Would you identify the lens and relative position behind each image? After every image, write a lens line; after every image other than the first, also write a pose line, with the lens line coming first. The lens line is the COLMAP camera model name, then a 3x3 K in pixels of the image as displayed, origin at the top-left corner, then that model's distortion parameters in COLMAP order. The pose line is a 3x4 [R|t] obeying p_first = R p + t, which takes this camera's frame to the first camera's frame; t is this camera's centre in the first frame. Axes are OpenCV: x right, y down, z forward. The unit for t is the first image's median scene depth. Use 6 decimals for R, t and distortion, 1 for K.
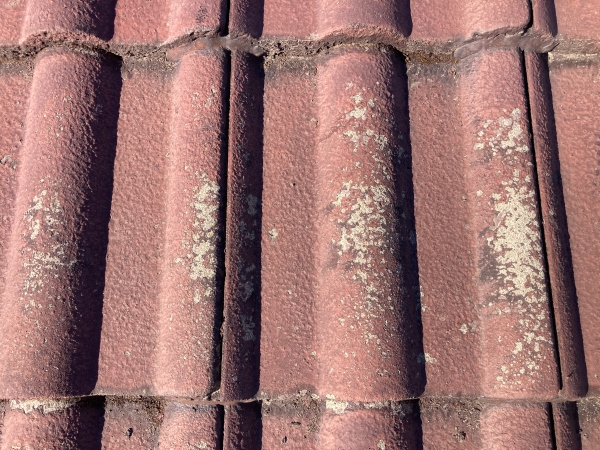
lens RADIAL K [[504.2, 0, 300.5], [0, 504.2, 234.6], [0, 0, 1]] dist [-0.006612, 0.015071]
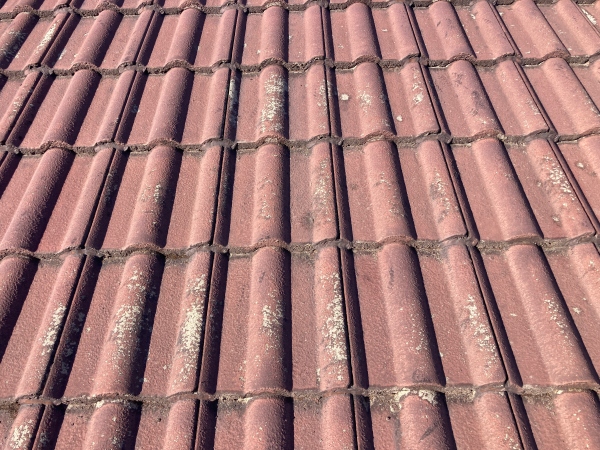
lens RADIAL K [[504.2, 0, 300.5], [0, 504.2, 234.6], [0, 0, 1]] dist [-0.006612, 0.015071]
pose [[0.999751, -0.022113, -0.003134, 0.902494], [0.018221, 0.888707, -0.458113, 0.664995], [0.012916, 0.457942, 0.888888, -1.145193]]
